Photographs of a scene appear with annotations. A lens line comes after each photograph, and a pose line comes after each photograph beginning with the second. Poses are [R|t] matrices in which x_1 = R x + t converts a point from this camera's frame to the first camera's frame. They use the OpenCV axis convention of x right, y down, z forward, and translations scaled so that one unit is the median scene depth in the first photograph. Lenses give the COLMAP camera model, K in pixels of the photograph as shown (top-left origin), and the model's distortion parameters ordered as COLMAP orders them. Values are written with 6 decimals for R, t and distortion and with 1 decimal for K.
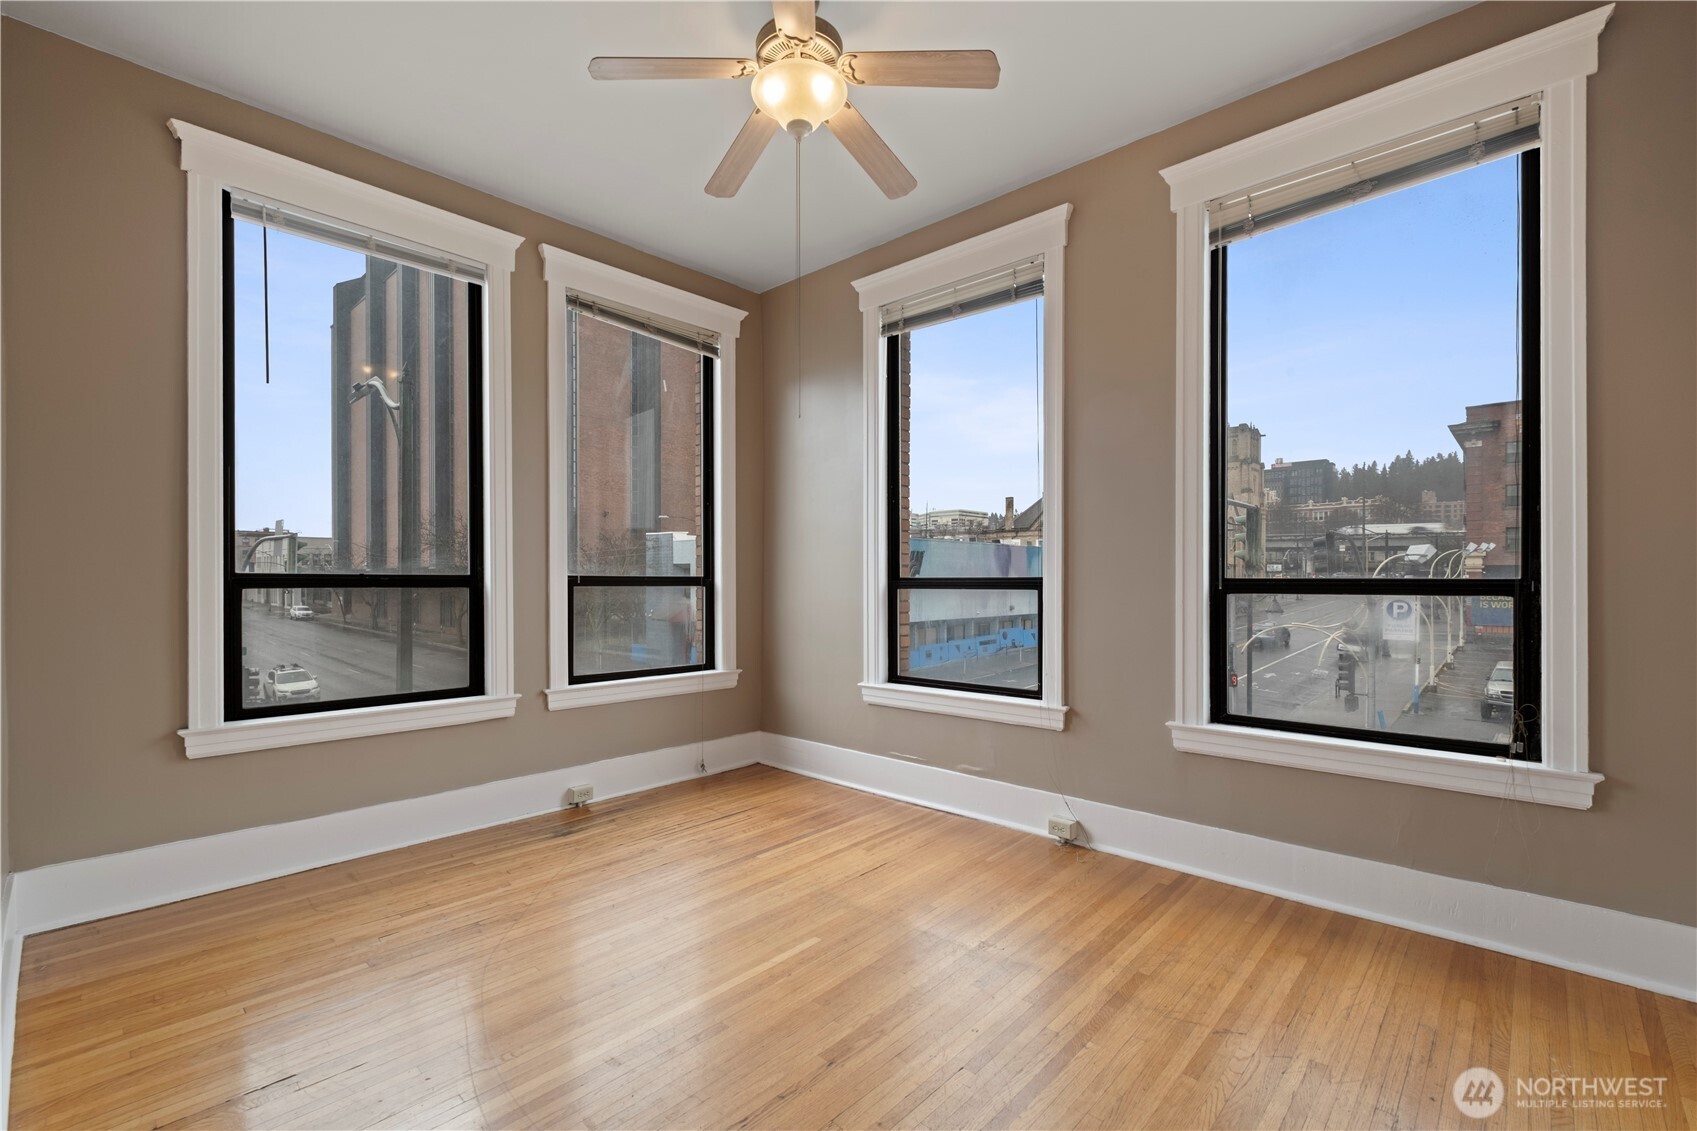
lens RADIAL K [[741.1, 0, 837.1], [0, 741.1, 563.9], [0, 0, 1]] dist [0.002945, -0.003966]
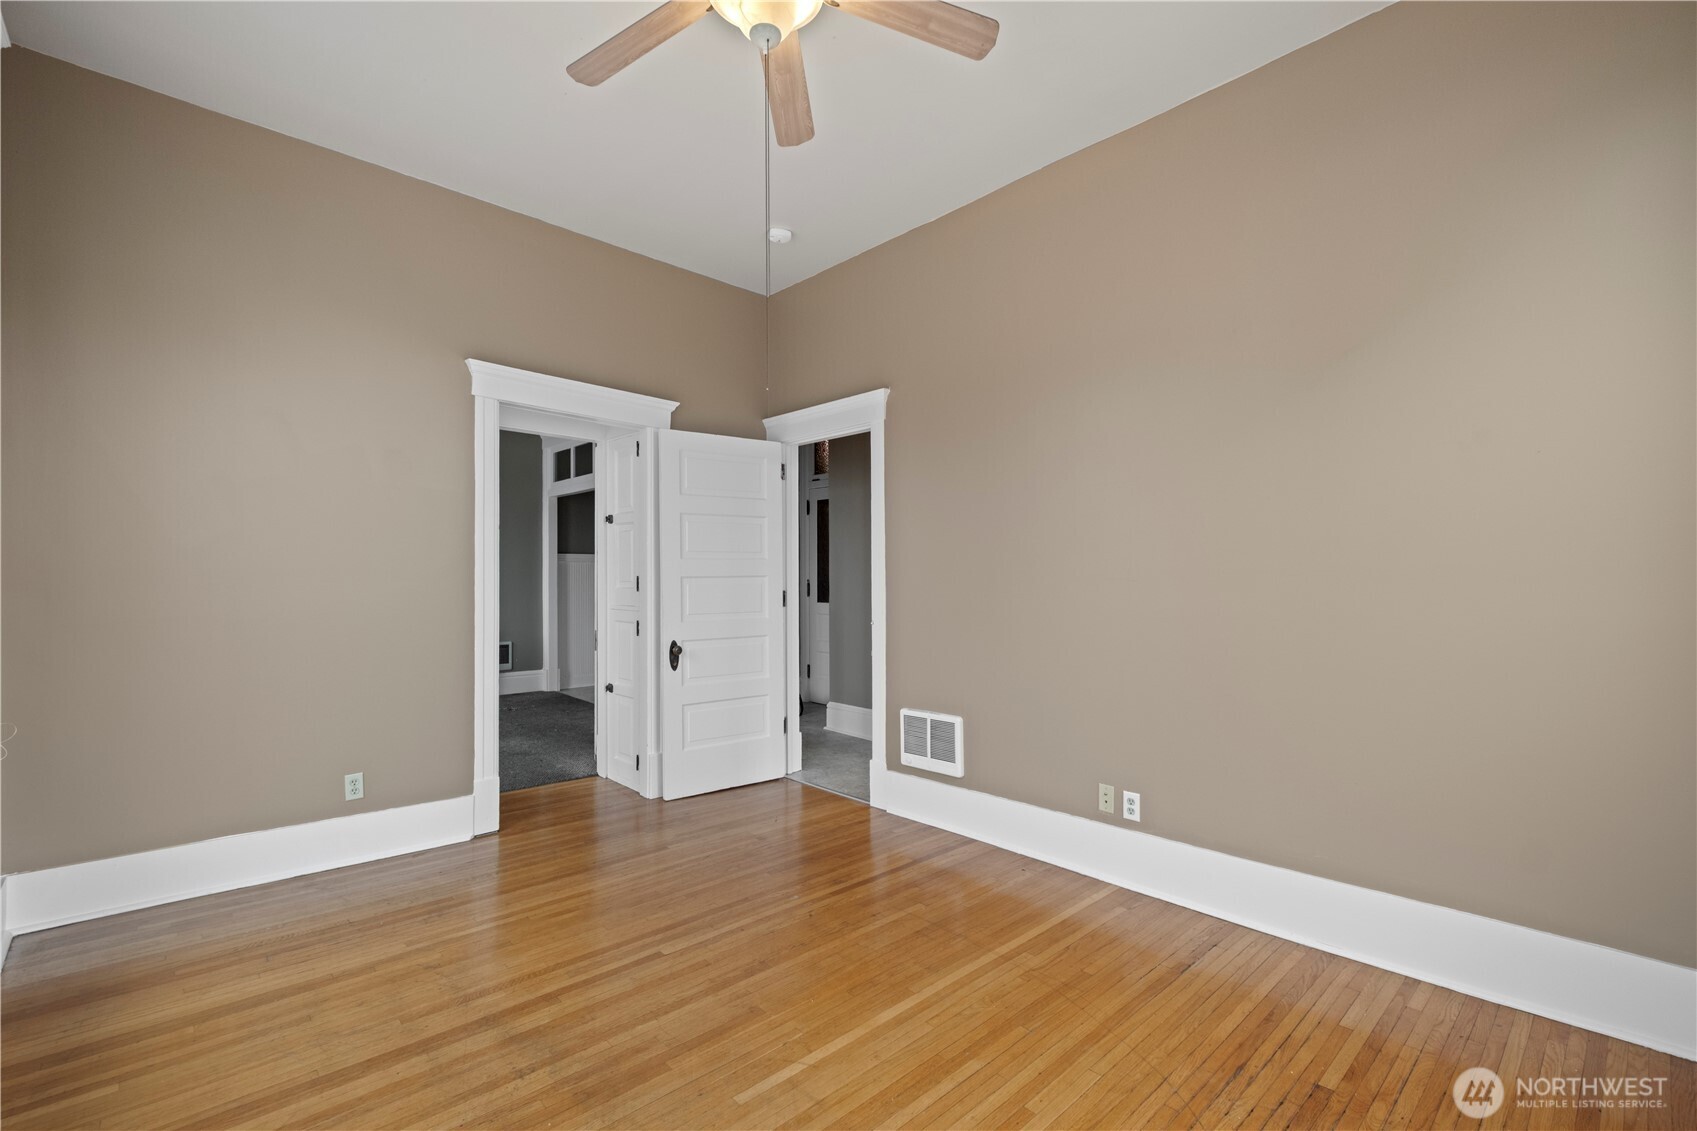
lens RADIAL K [[741.1, 0, 838.7], [0, 741.1, 563.2], [0, 0, 1]] dist [0.002945, -0.003966]
pose [[-0.996691, 0.008344, 0.080860, -0.133326], [0.006193, 0.999621, -0.026813, 0.011294], [-0.081053, -0.026223, -0.996365, 1.232302]]
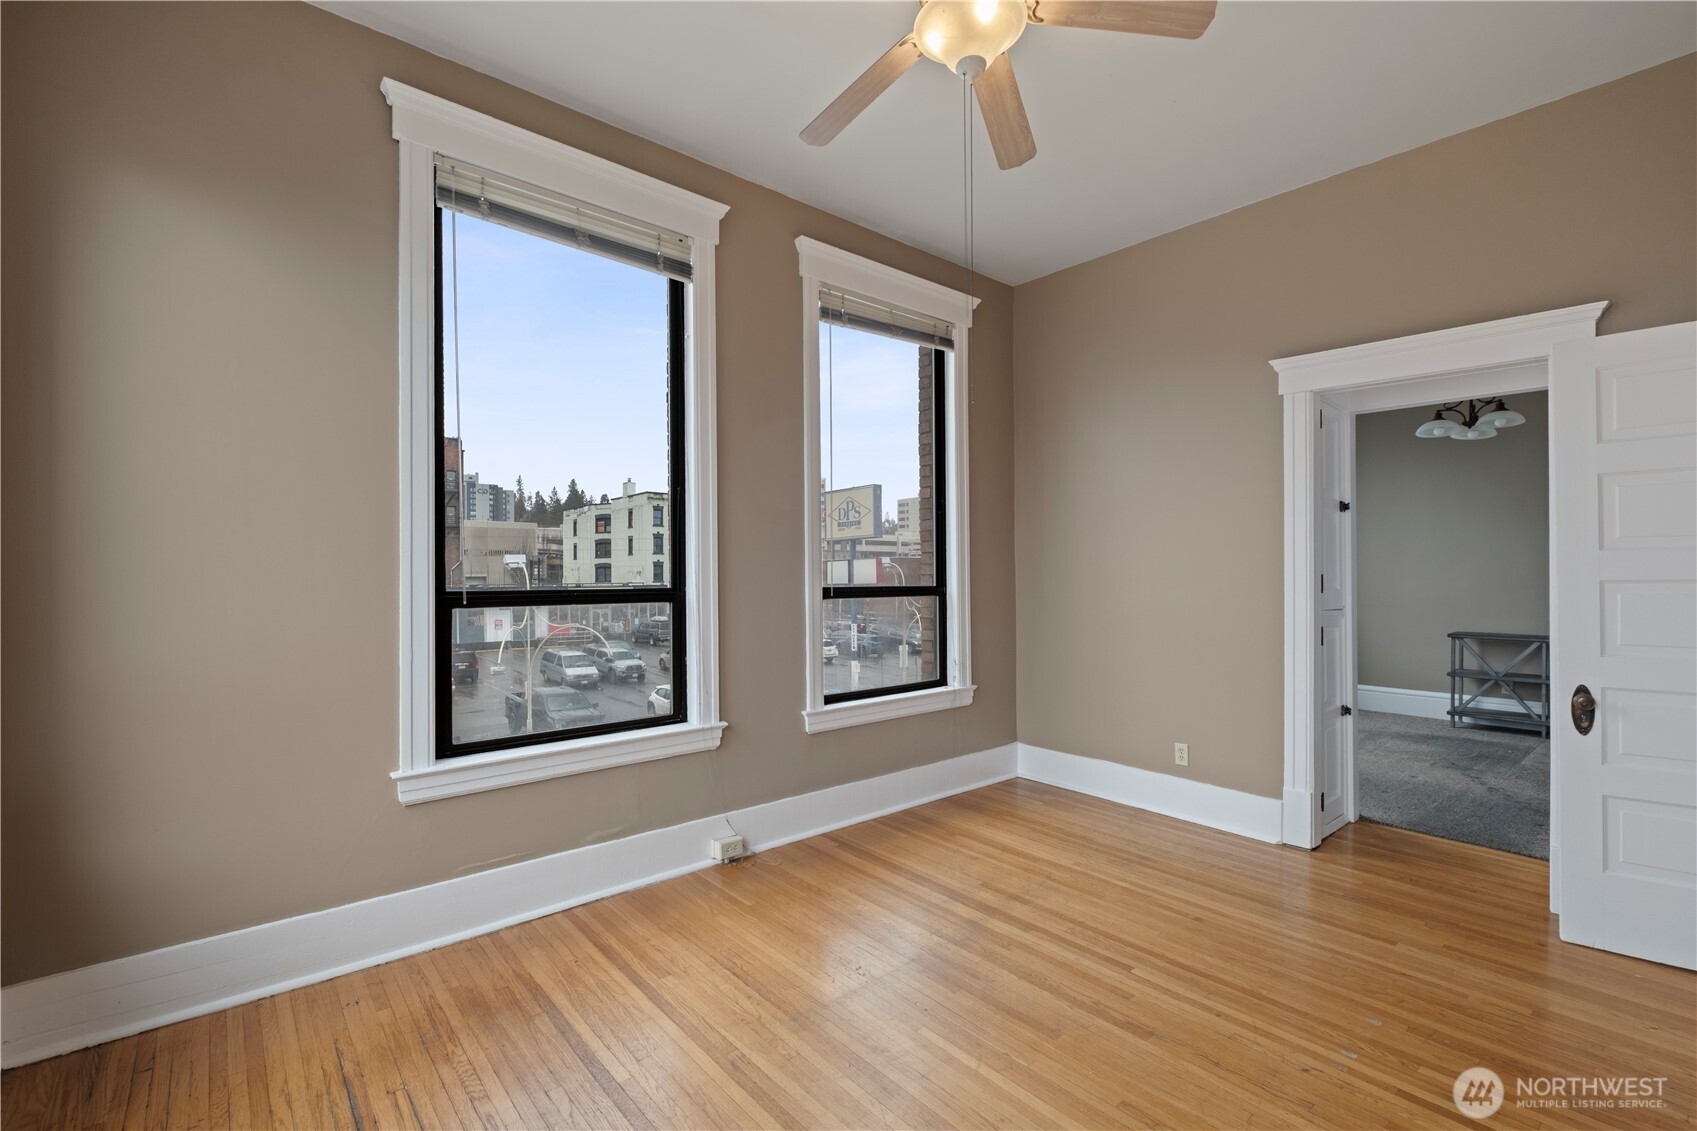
lens RADIAL K [[741.1, 0, 846.2], [0, 741.1, 564.7], [0, 0, 1]] dist [0.002945, -0.003966]
pose [[0.112360, 0.022498, 0.993413, -0.624037], [-0.009974, 0.999719, -0.021513, 0.007278], [-0.993617, -0.007491, 0.112553, 0.717978]]
